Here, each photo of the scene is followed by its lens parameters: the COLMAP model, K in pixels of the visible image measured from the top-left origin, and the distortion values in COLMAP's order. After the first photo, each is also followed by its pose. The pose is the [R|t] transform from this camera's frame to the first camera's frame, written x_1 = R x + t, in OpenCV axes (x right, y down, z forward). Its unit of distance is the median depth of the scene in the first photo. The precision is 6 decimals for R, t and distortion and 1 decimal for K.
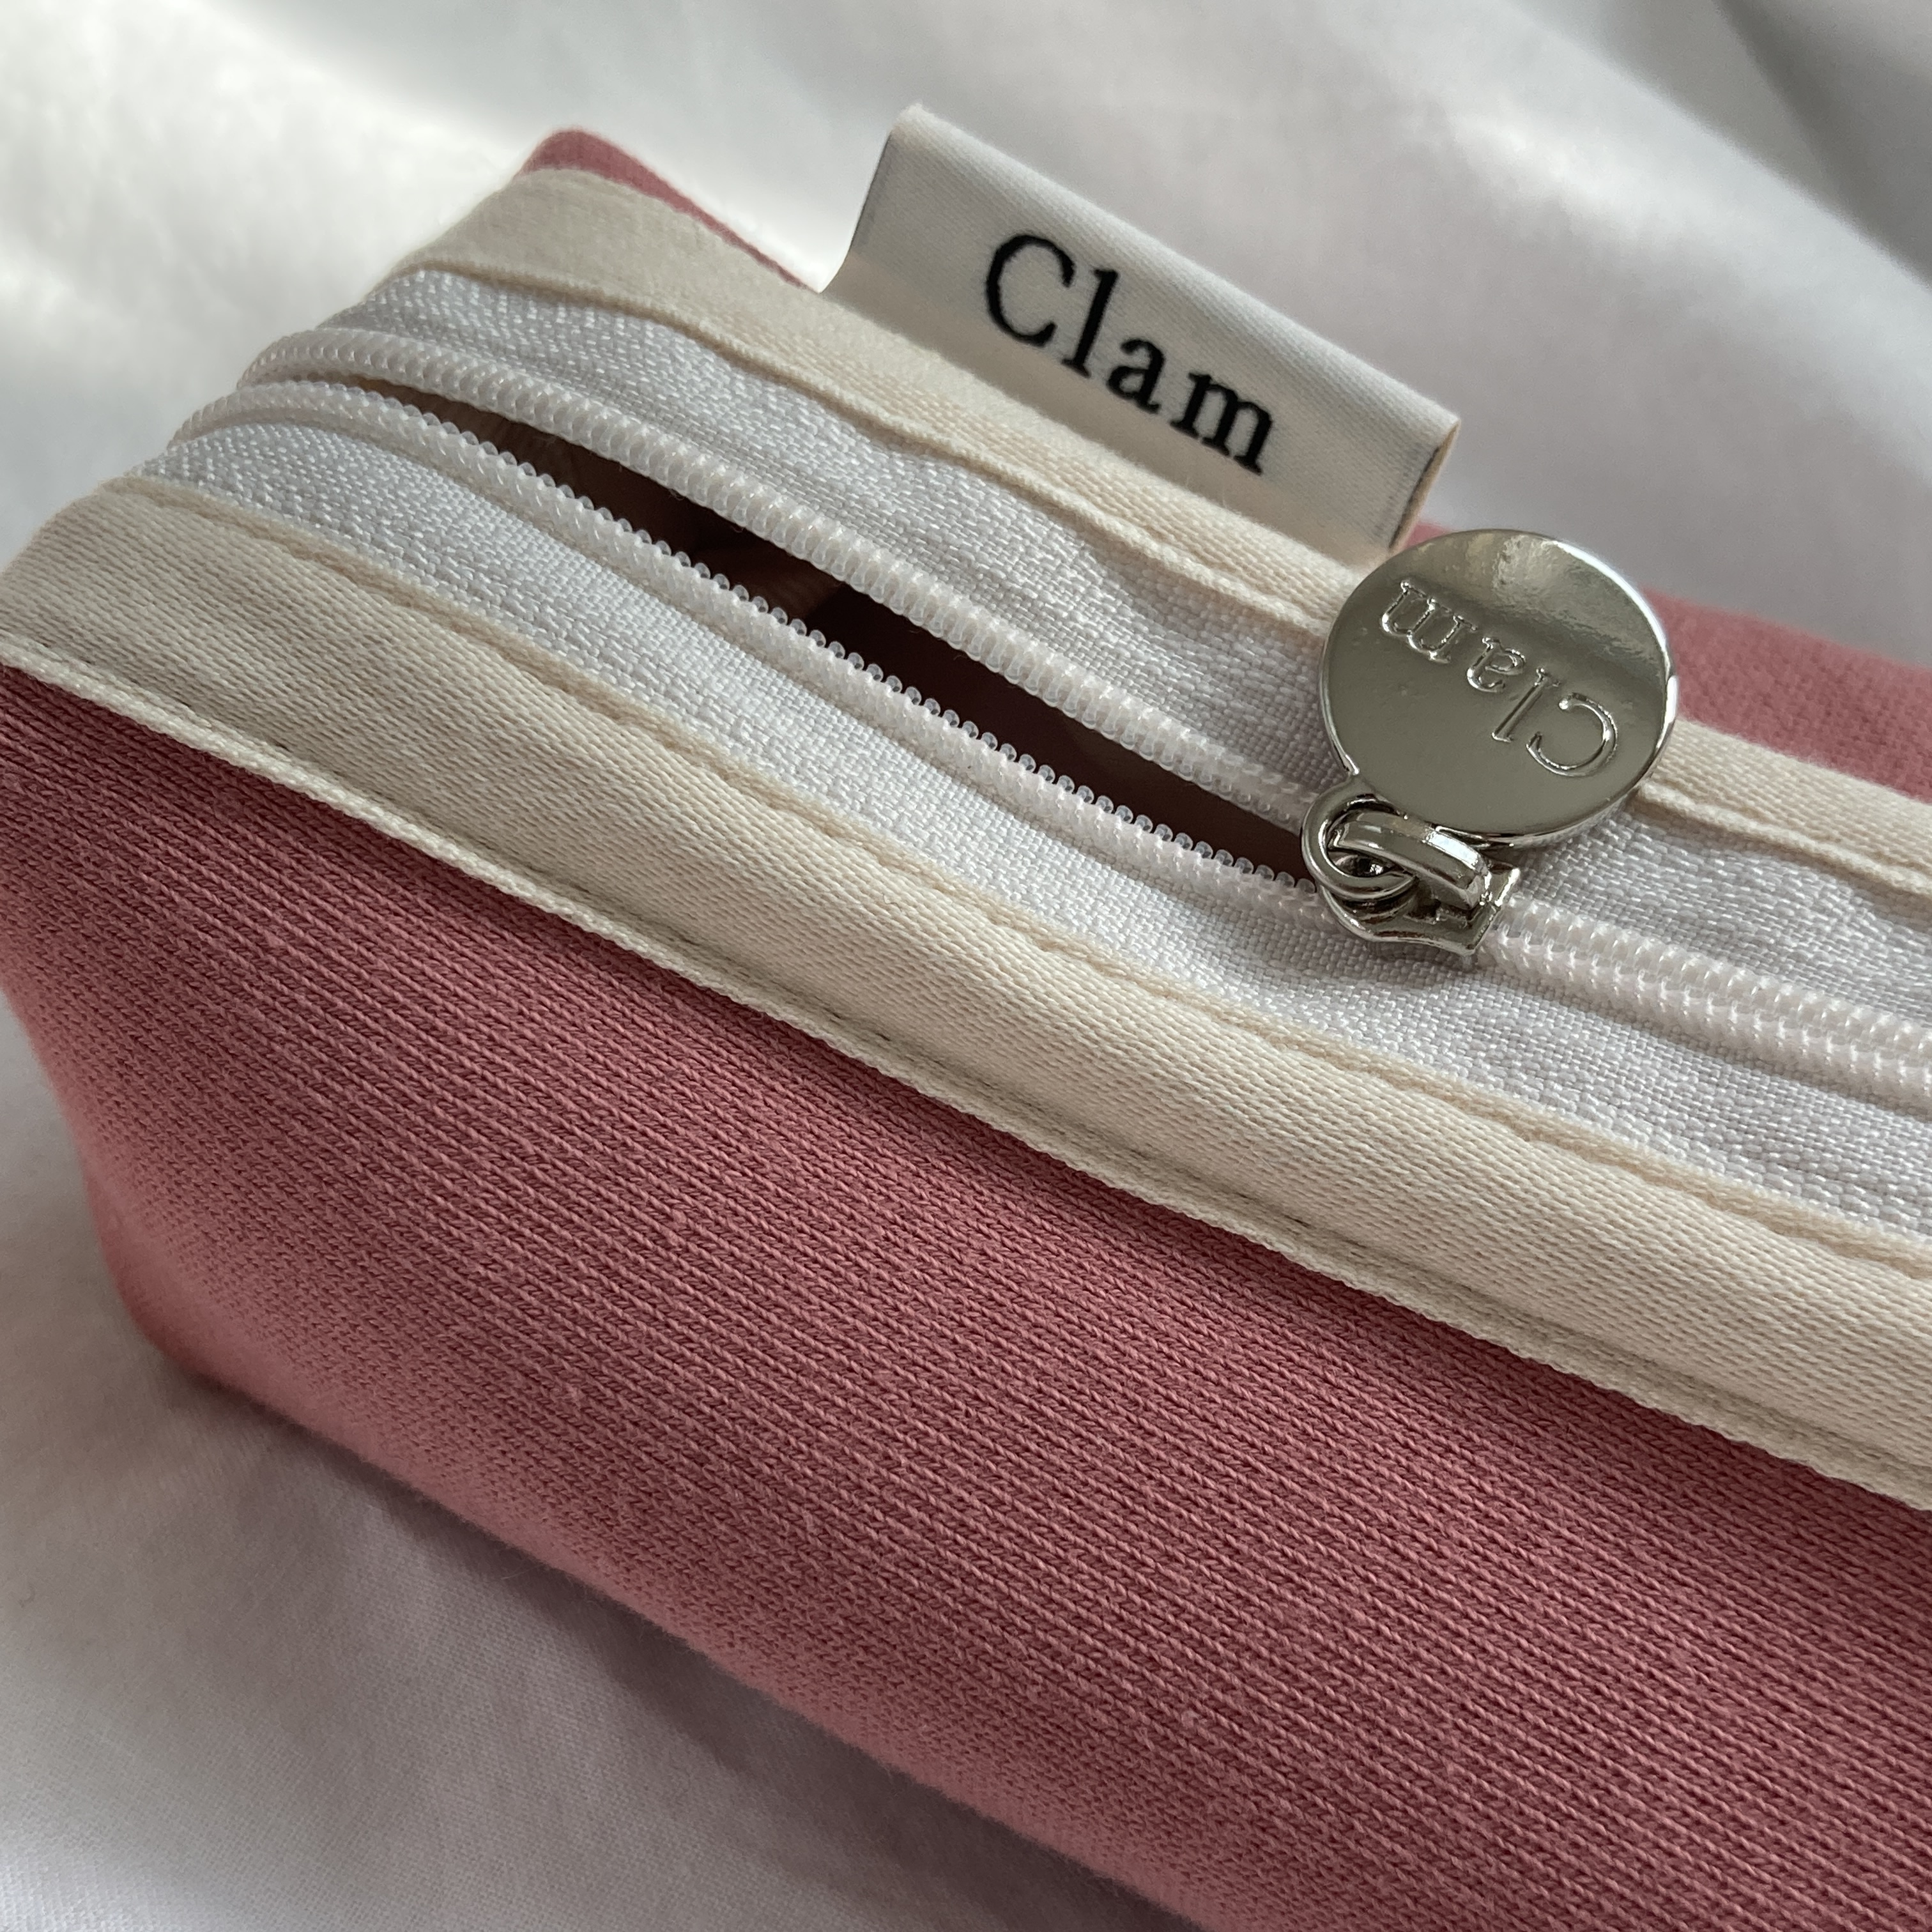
lens RADIAL K [[2804.8, 0, 964.1], [0, 2804.8, 964.8], [0, 0, 1]] dist [-0.079107, 0.000000]
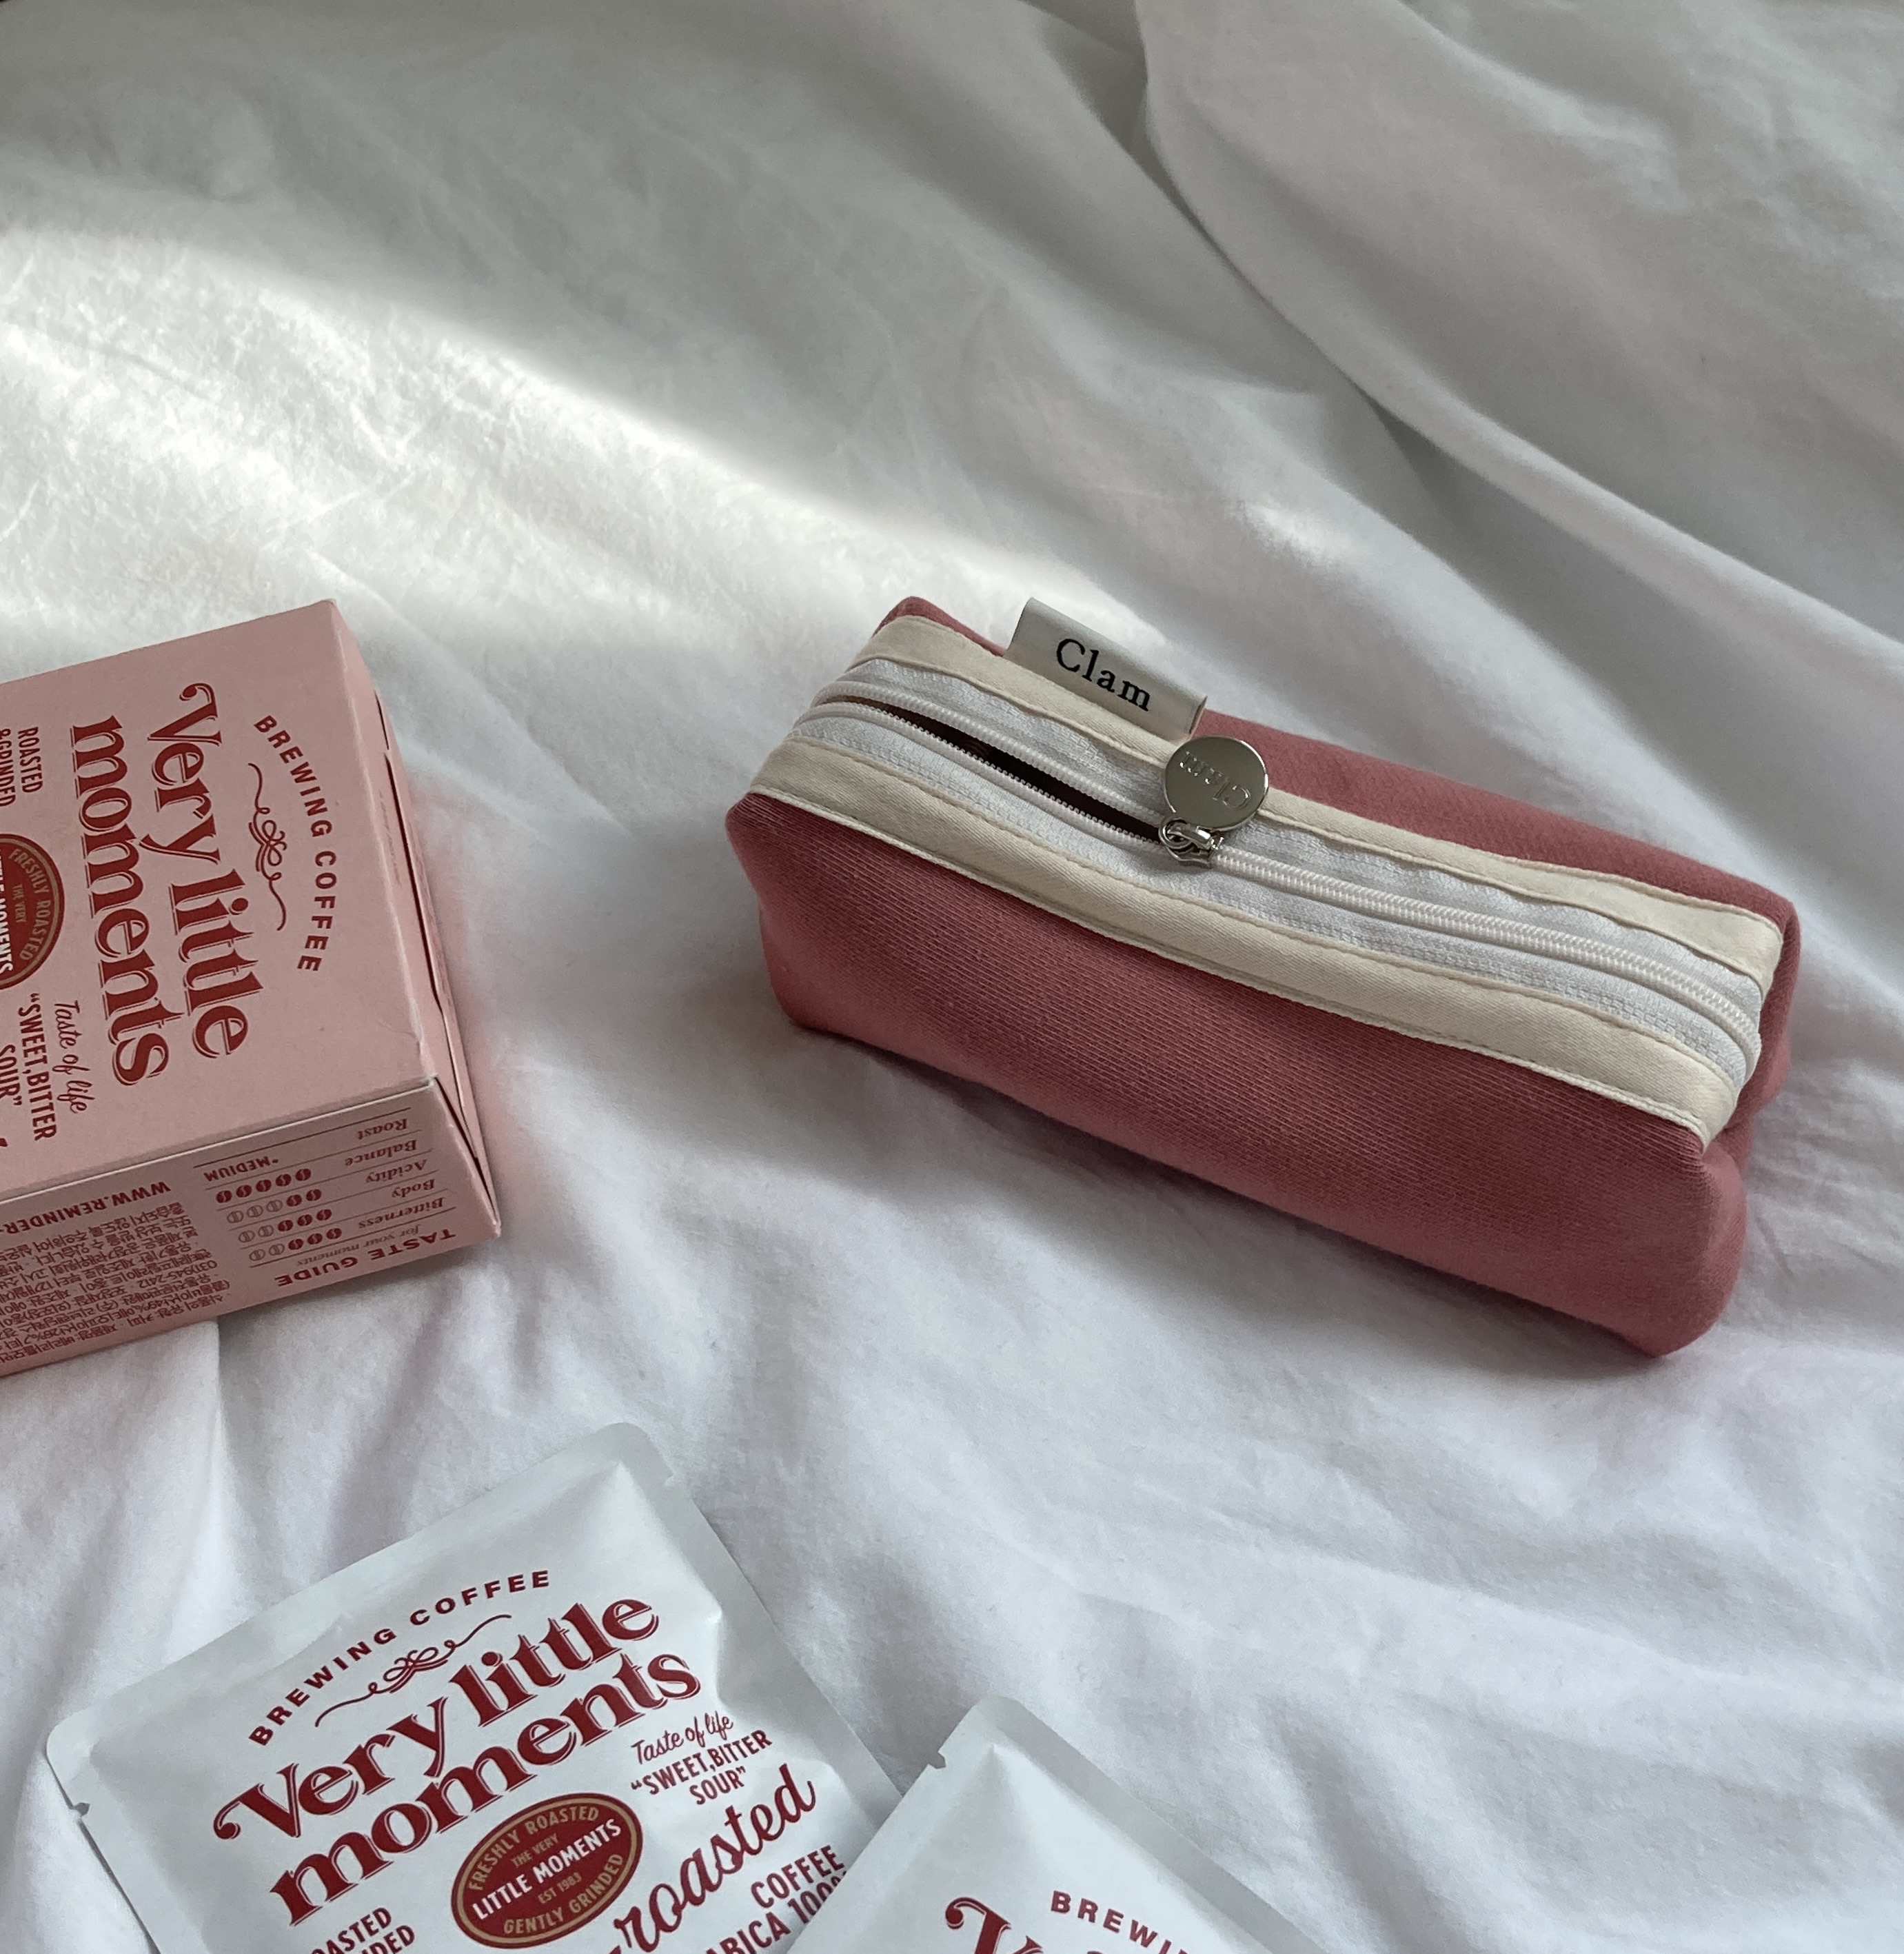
lens RADIAL K [[2997.4, 0, 953.3], [0, 2997.4, 977.6], [0, 0, 1]] dist [-0.010120, 0.000000]
pose [[0.998426, -0.044624, -0.033967, -0.010967], [0.046086, 0.997987, 0.043569, -0.037831], [0.031954, -0.045066, 0.998473, -2.590088]]
